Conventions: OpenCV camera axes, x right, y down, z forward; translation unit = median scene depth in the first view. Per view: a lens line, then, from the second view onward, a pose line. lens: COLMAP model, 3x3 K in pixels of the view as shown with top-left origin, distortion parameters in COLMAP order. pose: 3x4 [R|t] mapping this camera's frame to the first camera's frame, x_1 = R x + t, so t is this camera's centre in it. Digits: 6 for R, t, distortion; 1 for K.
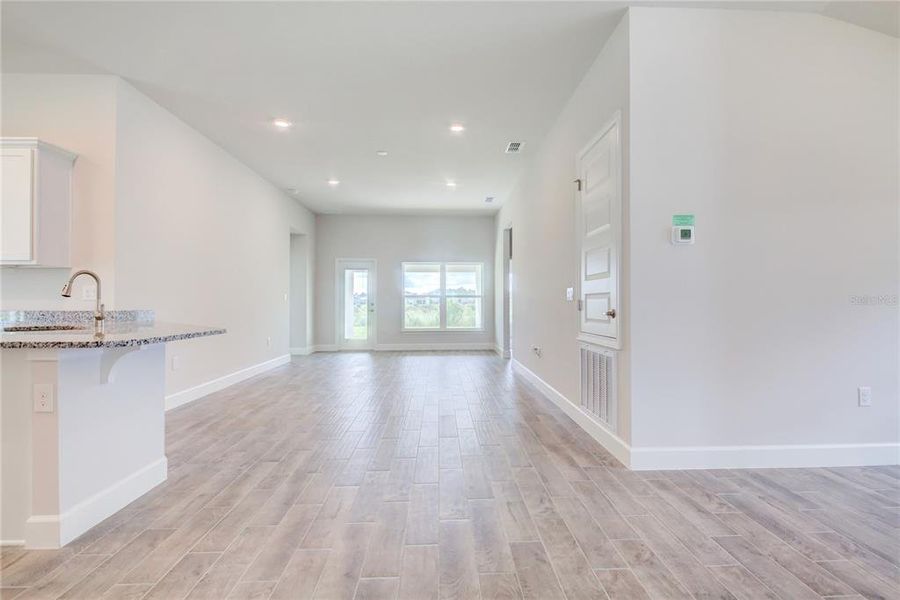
lens RADIAL K [[411.3, 0, 459.2], [0, 411.3, 296.5], [0, 0, 1]] dist [-0.004474, -0.001523]
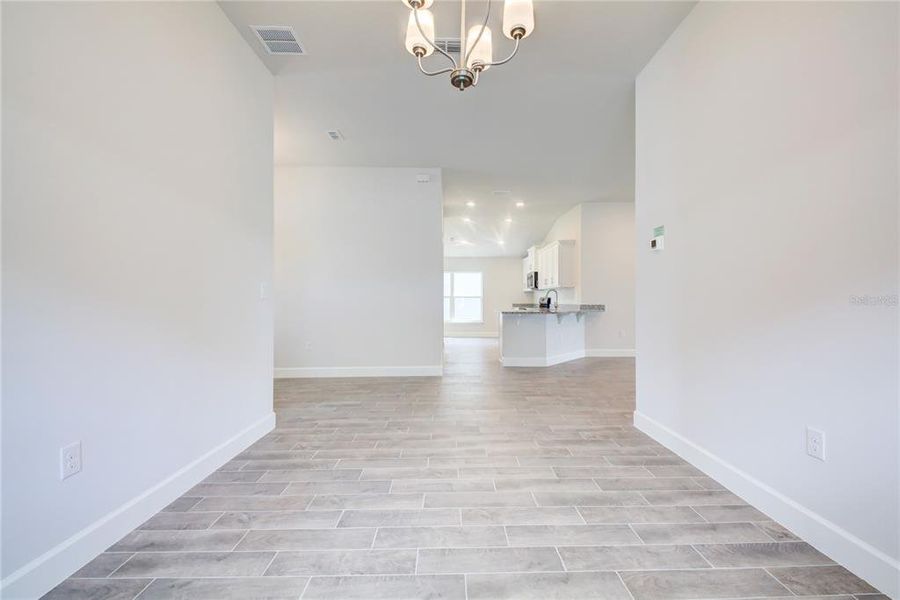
lens RADIAL K [[373.3, 0, 449.5], [0, 373.3, 301.8], [0, 0, 1]] dist [-0.002278, -0.000256]
pose [[-0.037583, 0.001326, -0.999293, 0.806129], [0.009532, 0.999954, 0.000969, 0.004788], [0.999248, -0.009489, -0.037594, 0.214573]]
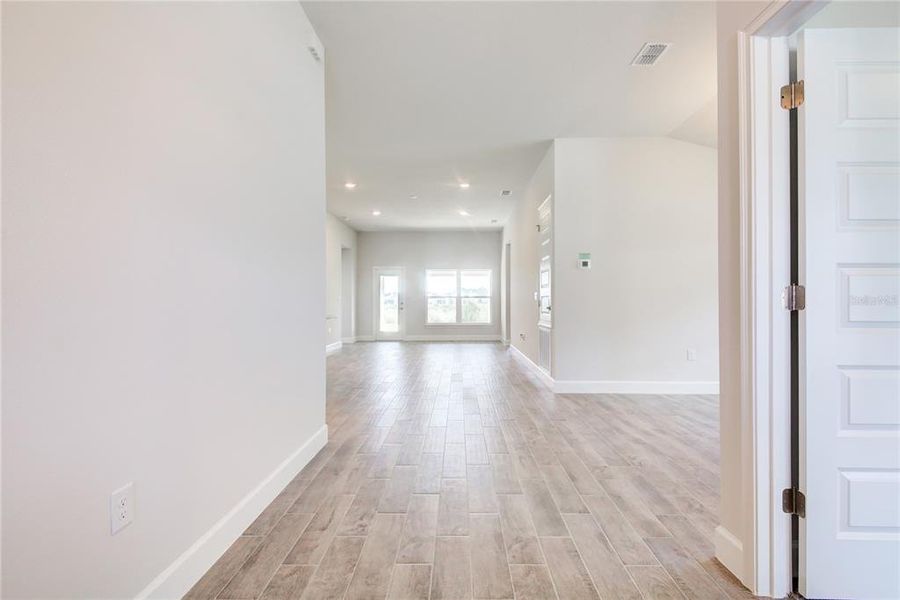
lens RADIAL K [[411.3, 0, 447.3], [0, 411.3, 301.4], [0, 0, 1]] dist [-0.004474, -0.001523]
pose [[0.996944, 0.000353, -0.078118, 0.041082], [0.000564, 0.999931, 0.011714, -0.003737], [0.078116, -0.011722, 0.996875, -0.418647]]
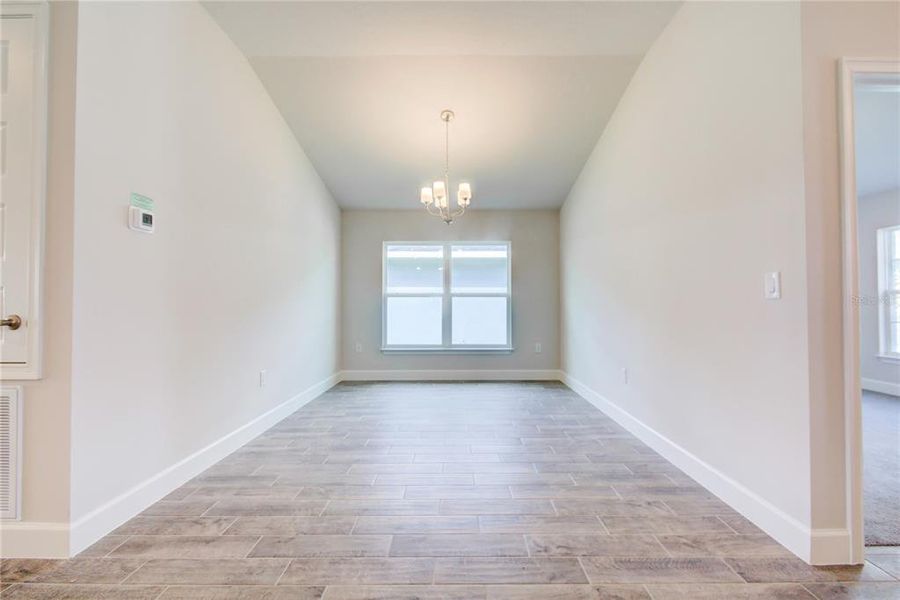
lens RADIAL K [[373.3, 0, 451.9], [0, 373.3, 297.7], [0, 0, 1]] dist [-0.002278, -0.000256]
pose [[0.054931, 0.021358, 0.998262, -0.072067], [-0.007521, 0.999752, -0.020976, 0.006688], [-0.998462, -0.006355, 0.055078, 0.172342]]
